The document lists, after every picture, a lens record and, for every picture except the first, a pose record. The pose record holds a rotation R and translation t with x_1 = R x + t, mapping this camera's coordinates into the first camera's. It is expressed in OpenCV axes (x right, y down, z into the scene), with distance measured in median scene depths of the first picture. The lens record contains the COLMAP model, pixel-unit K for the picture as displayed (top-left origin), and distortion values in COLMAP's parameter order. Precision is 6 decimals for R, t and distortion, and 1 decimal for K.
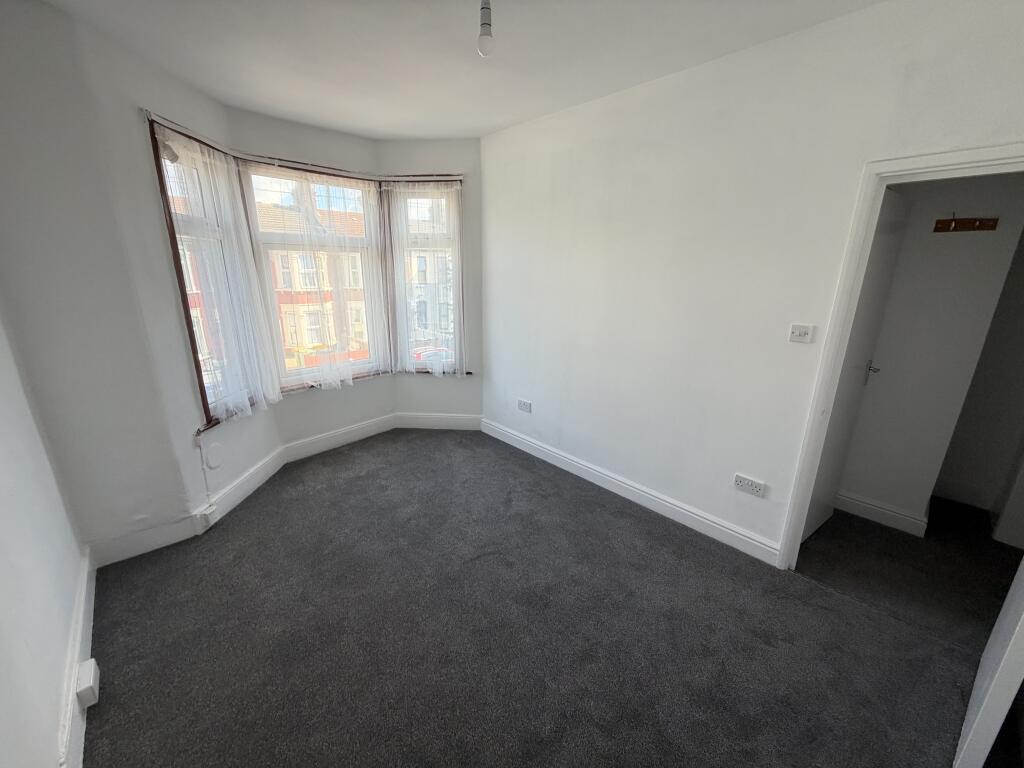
lens RADIAL K [[406.0, 0, 508.4], [0, 406.0, 384.2], [0, 0, 1]] dist [-0.000546, -0.000072]
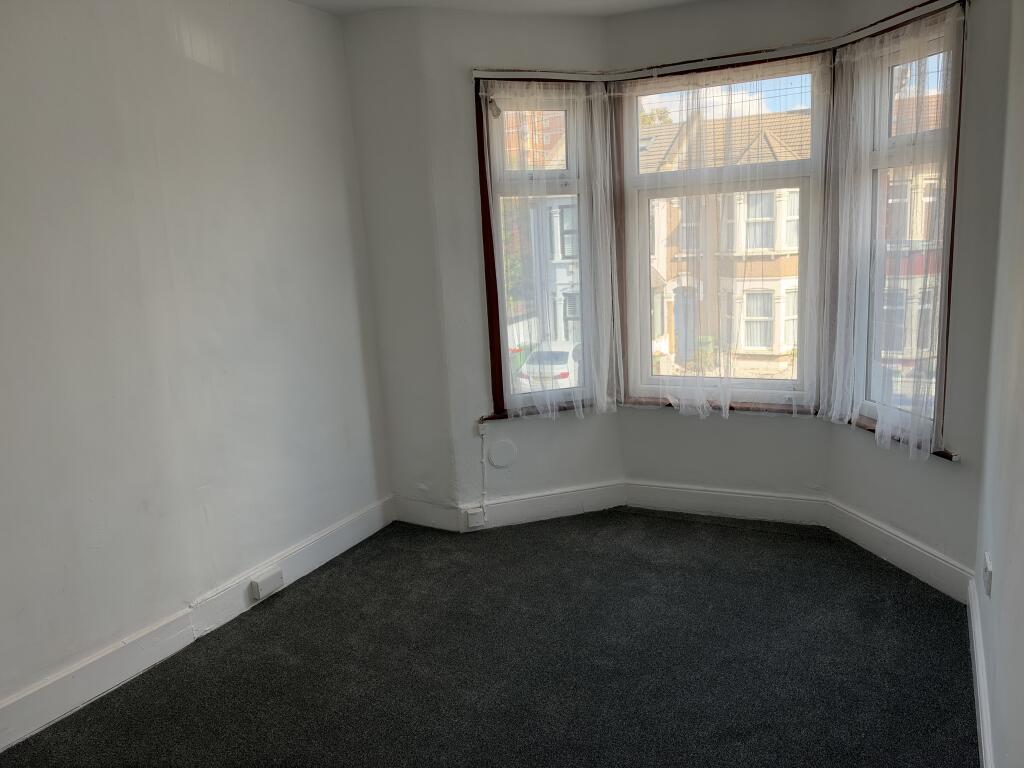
lens RADIAL K [[699.6, 0, 512.0], [0, 699.6, 384.0], [0, 0, 1]] dist [0.057172, -0.098199]
pose [[0.327841, 0.168762, -0.929537, 0.503037], [-0.208964, 0.972499, 0.102861, -0.097168], [0.921333, 0.160518, 0.354090, 0.402934]]
